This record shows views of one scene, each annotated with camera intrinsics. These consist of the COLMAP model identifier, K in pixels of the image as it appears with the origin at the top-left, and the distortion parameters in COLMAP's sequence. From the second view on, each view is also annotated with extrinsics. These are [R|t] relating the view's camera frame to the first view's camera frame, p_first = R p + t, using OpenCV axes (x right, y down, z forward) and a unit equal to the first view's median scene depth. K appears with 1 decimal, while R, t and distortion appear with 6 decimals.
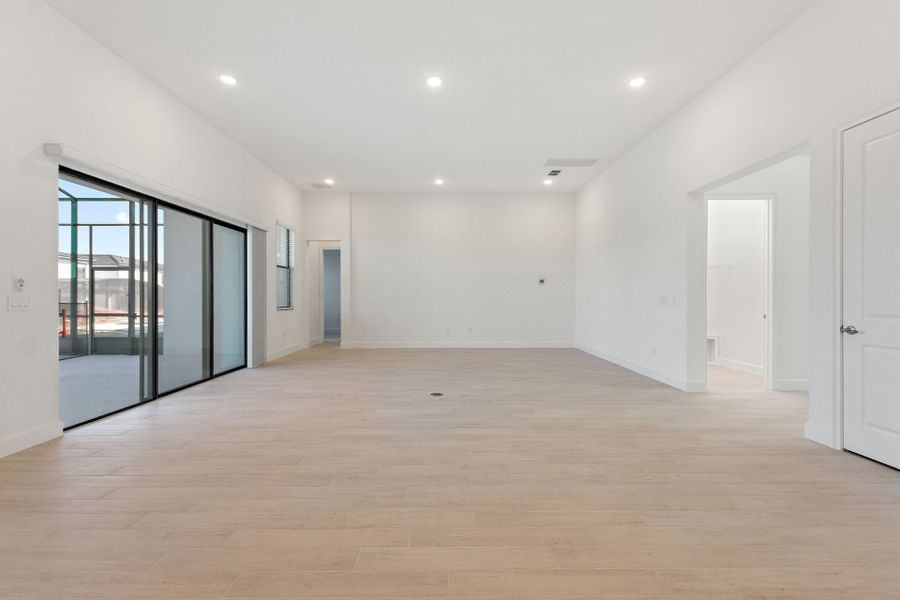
lens RADIAL K [[337.6, 0, 424.8], [0, 337.6, 300.9], [0, 0, 1]] dist [0.000941, -0.000084]
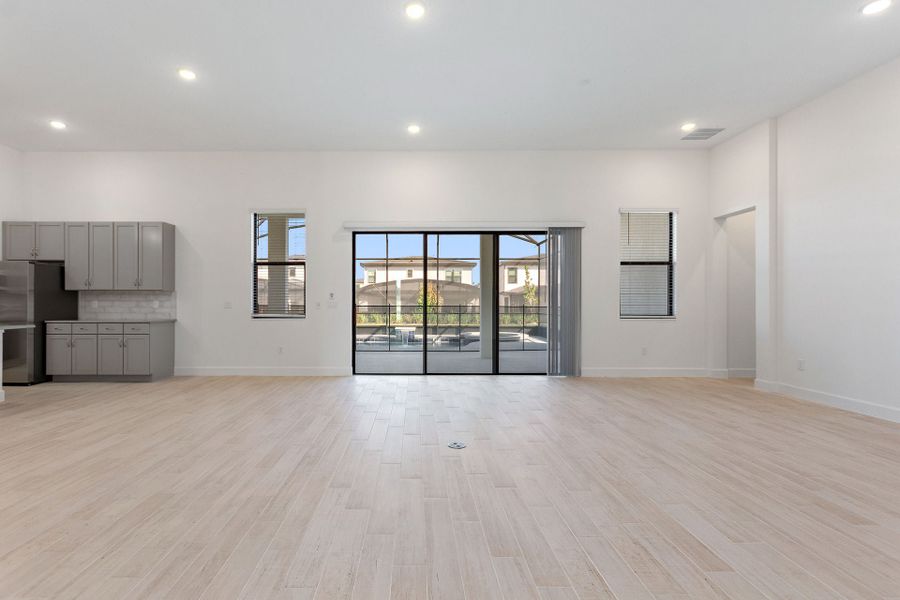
lens RADIAL K [[408.8, 0, 487.2], [0, 408.8, 309.6], [0, 0, 1]] dist [0.003146, 0.000877]
pose [[0.157891, 0.017068, -0.987309, 0.437465], [-0.010997, 0.999819, 0.015526, -0.004265], [0.987395, 0.008406, 0.158050, 0.476332]]
